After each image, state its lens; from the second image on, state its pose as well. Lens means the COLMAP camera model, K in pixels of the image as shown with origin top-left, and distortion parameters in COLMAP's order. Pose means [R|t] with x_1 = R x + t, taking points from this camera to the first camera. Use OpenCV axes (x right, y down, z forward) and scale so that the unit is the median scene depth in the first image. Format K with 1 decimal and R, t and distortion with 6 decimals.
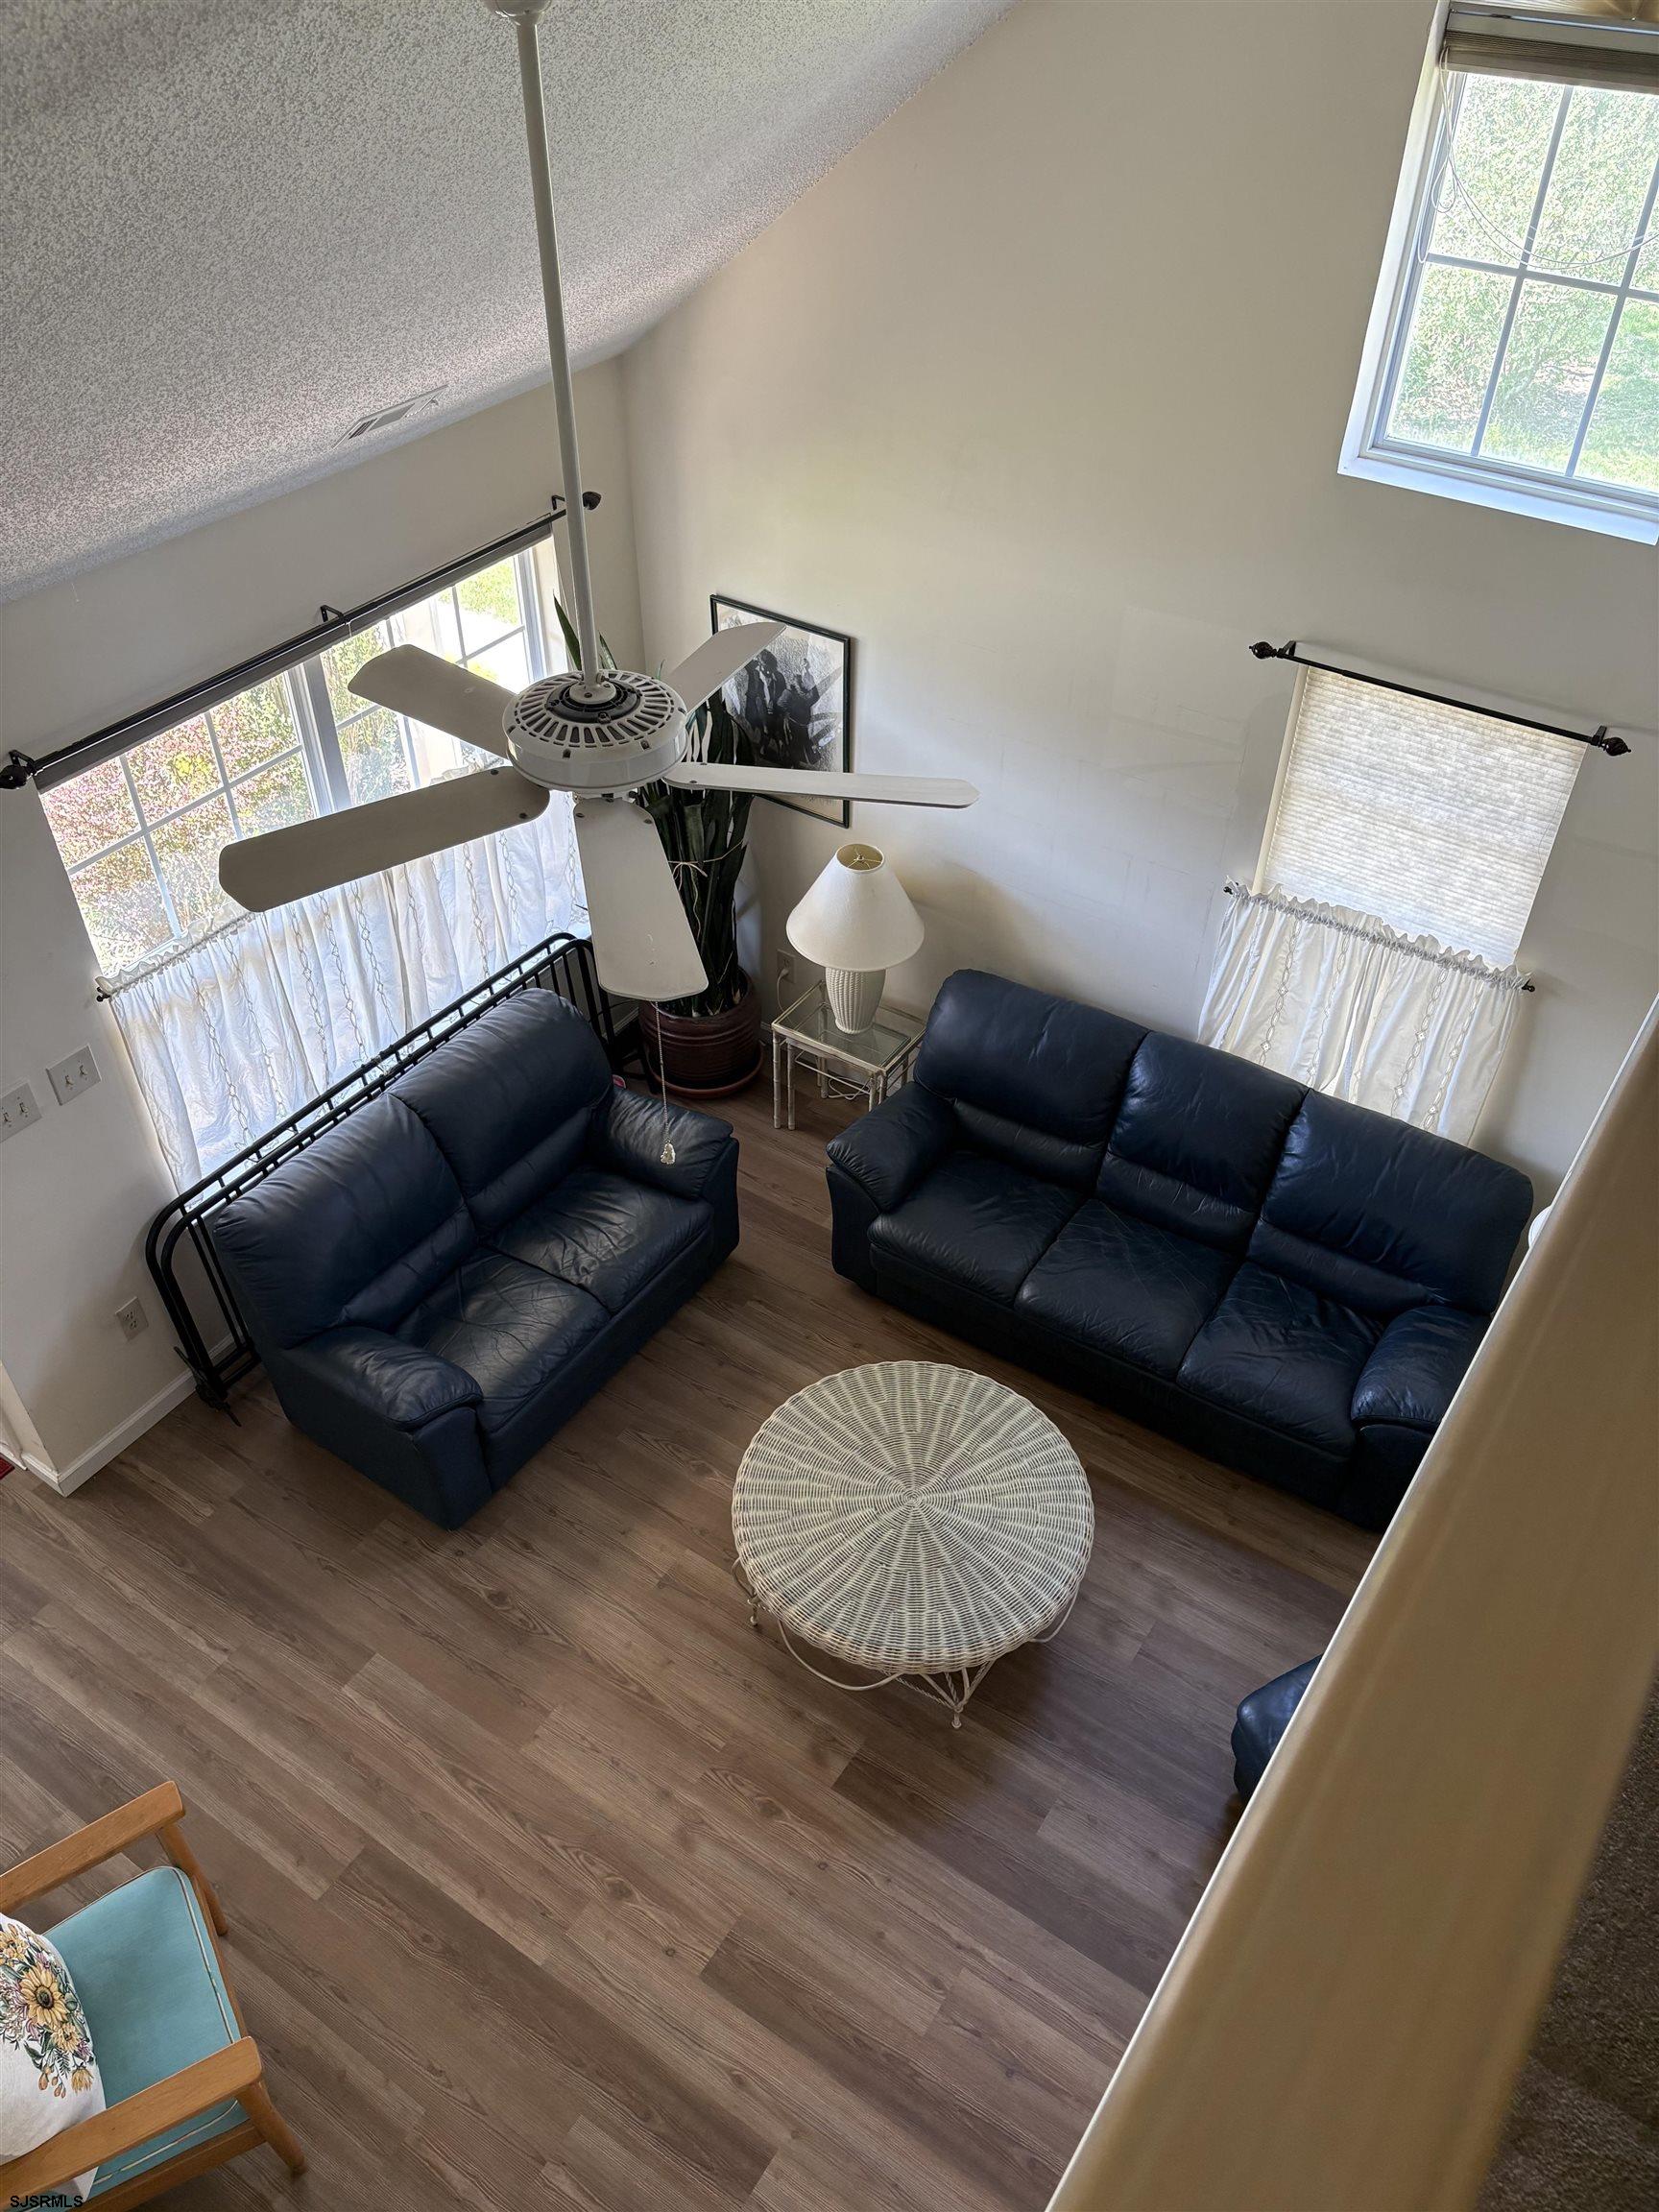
lens RADIAL K [[1674.1, 0, 836.9], [0, 1674.1, 1110.0], [0, 0, 1]] dist [0.062880, -0.067215]
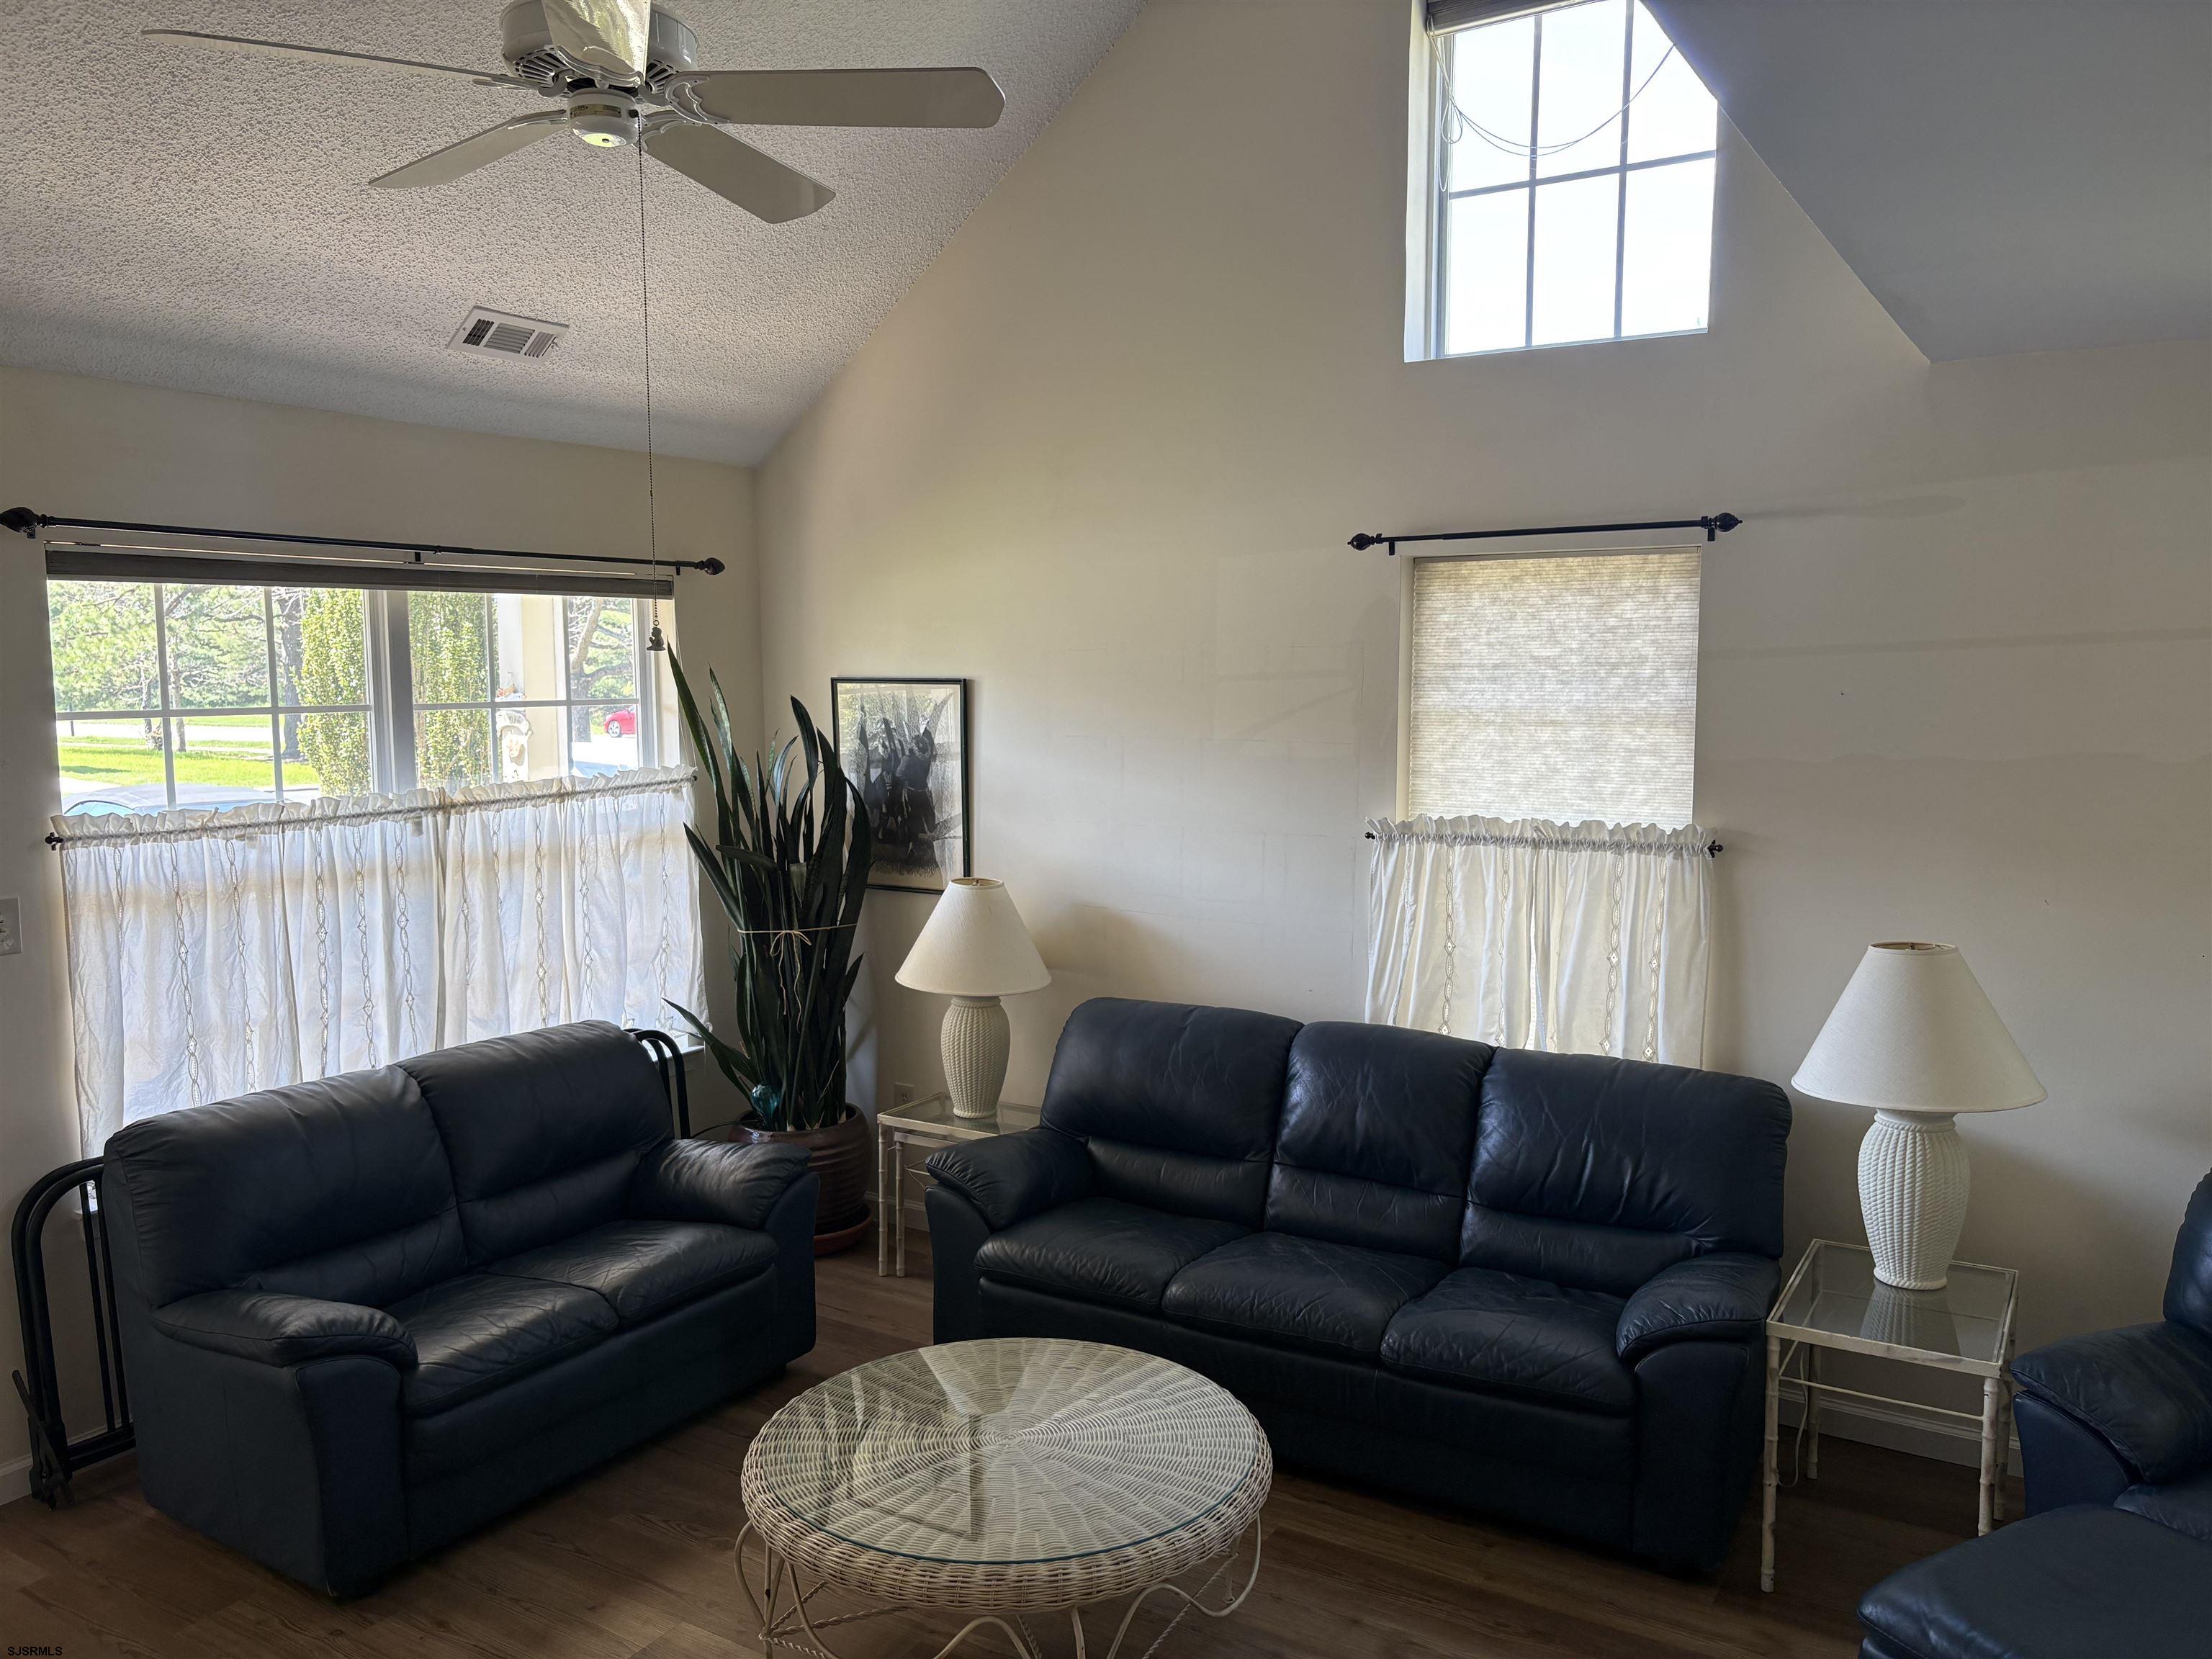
lens RADIAL K [[1674.1, 0, 1081.9], [0, 1674.1, 830.6], [0, 0, 1]] dist [0.062880, -0.067215]
pose [[0.999682, -0.011549, 0.022425, 0.056390], [0.022412, 0.814599, -0.579592, 0.389758], [-0.011574, 0.579910, 0.814598, 0.262700]]
